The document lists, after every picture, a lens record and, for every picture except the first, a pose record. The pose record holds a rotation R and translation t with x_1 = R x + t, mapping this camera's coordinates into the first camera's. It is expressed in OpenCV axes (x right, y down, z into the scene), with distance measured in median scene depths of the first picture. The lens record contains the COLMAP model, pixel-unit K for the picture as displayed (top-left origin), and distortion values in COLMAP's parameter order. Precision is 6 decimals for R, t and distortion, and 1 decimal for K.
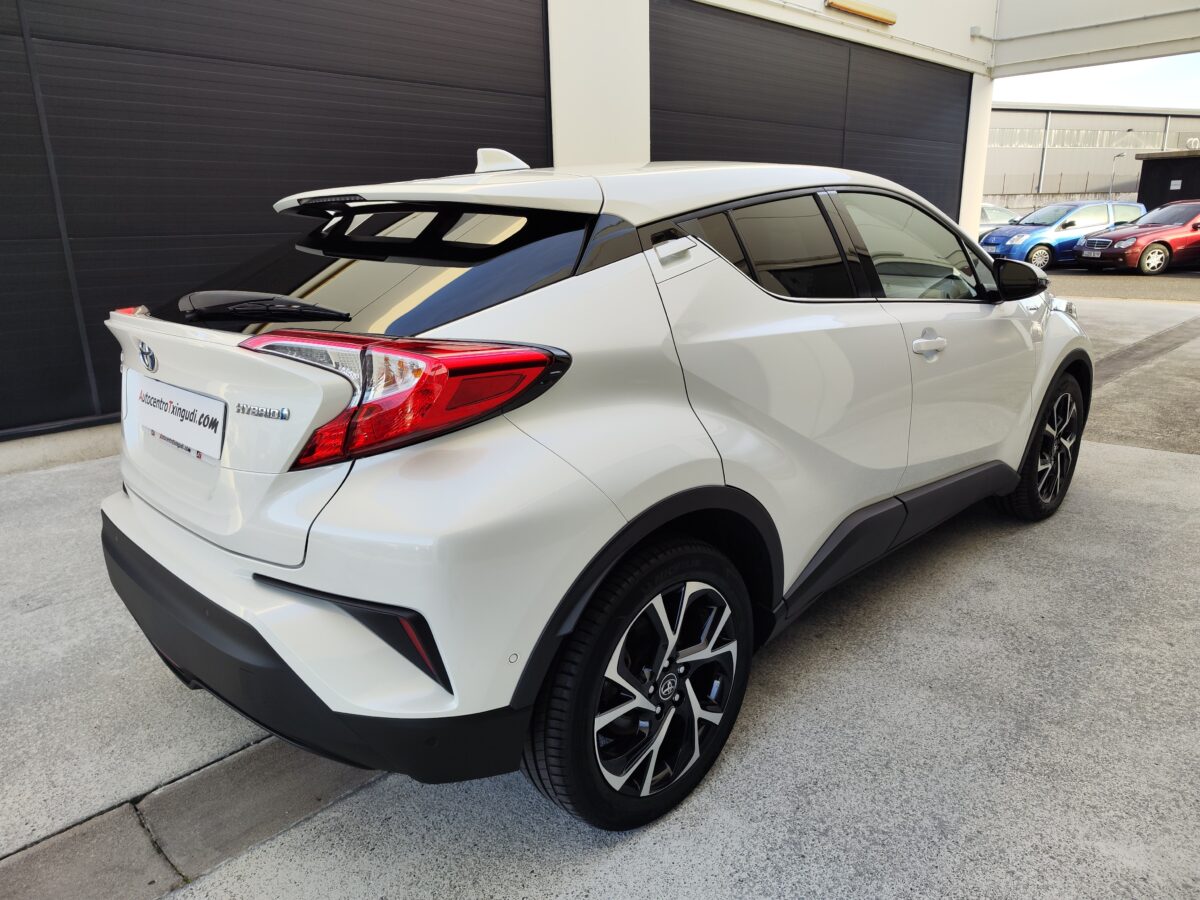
lens RADIAL K [[828.7, 0, 586.8], [0, 828.7, 449.8], [0, 0, 1]] dist [0.005903, 0.003361]
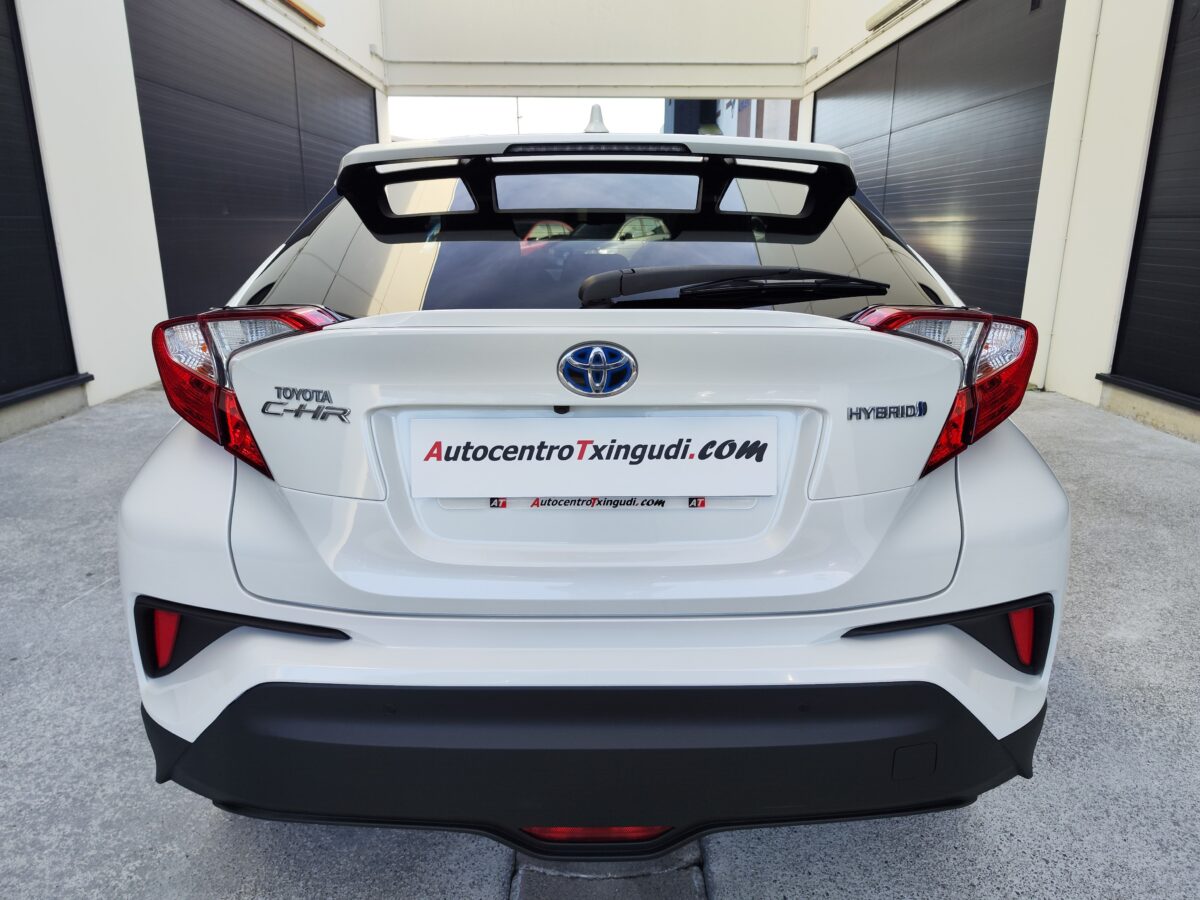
lens RADIAL K [[827.5, 0, 600.0], [0, 827.5, 450.0], [0, 0, 1]] dist [-0.004095, -0.002502]
pose [[0.694527, -0.166823, 0.699859, -0.517480], [0.174280, 0.982786, 0.061311, -0.048192], [-0.698039, 0.079390, 0.711645, 0.294762]]
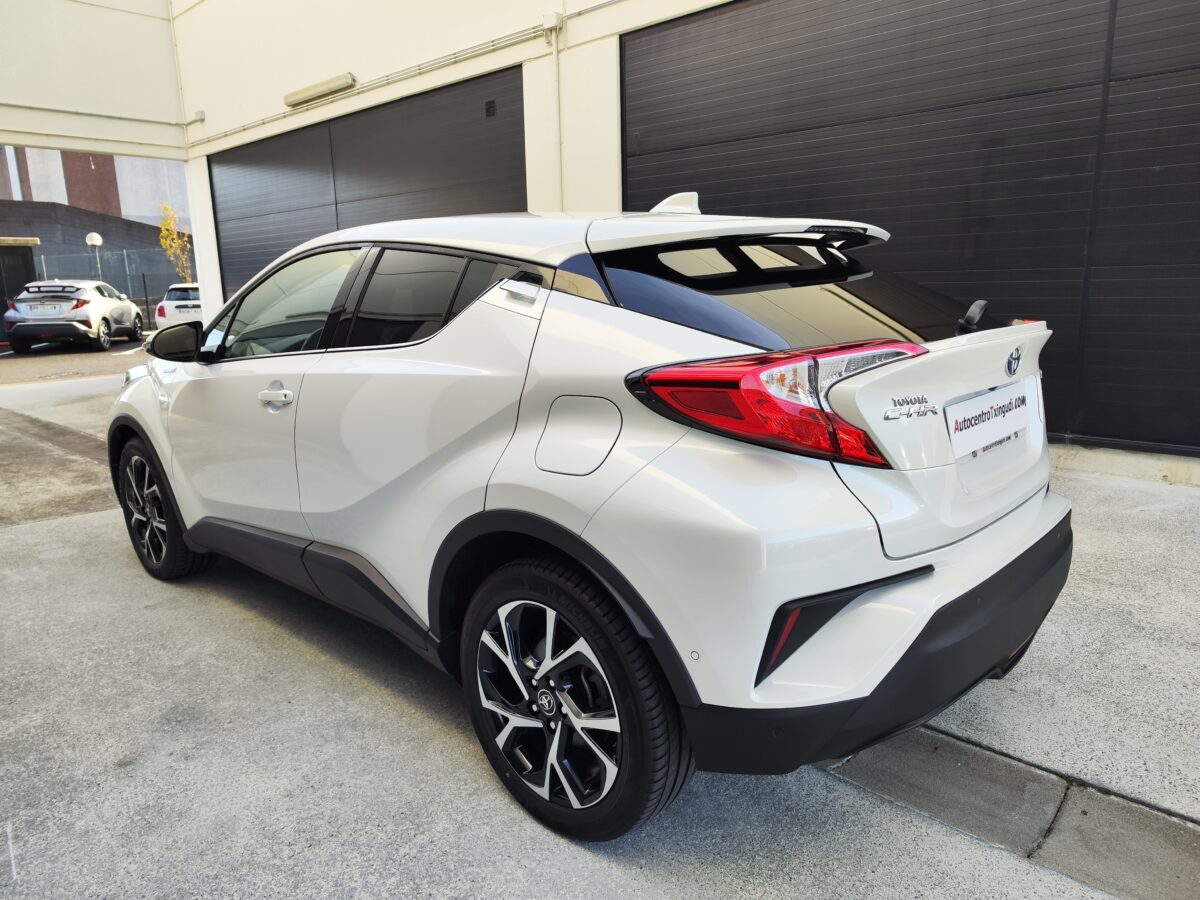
lens RADIAL K [[798.0, 0, 565.6], [0, 798.0, 451.4], [0, 0, 1]] dist [-0.000025, 0.059574]
pose [[-0.020992, -0.189247, 0.981705, -0.826068], [0.283935, 0.940362, 0.187349, -0.192521], [-0.958614, 0.282673, 0.033994, 0.825644]]
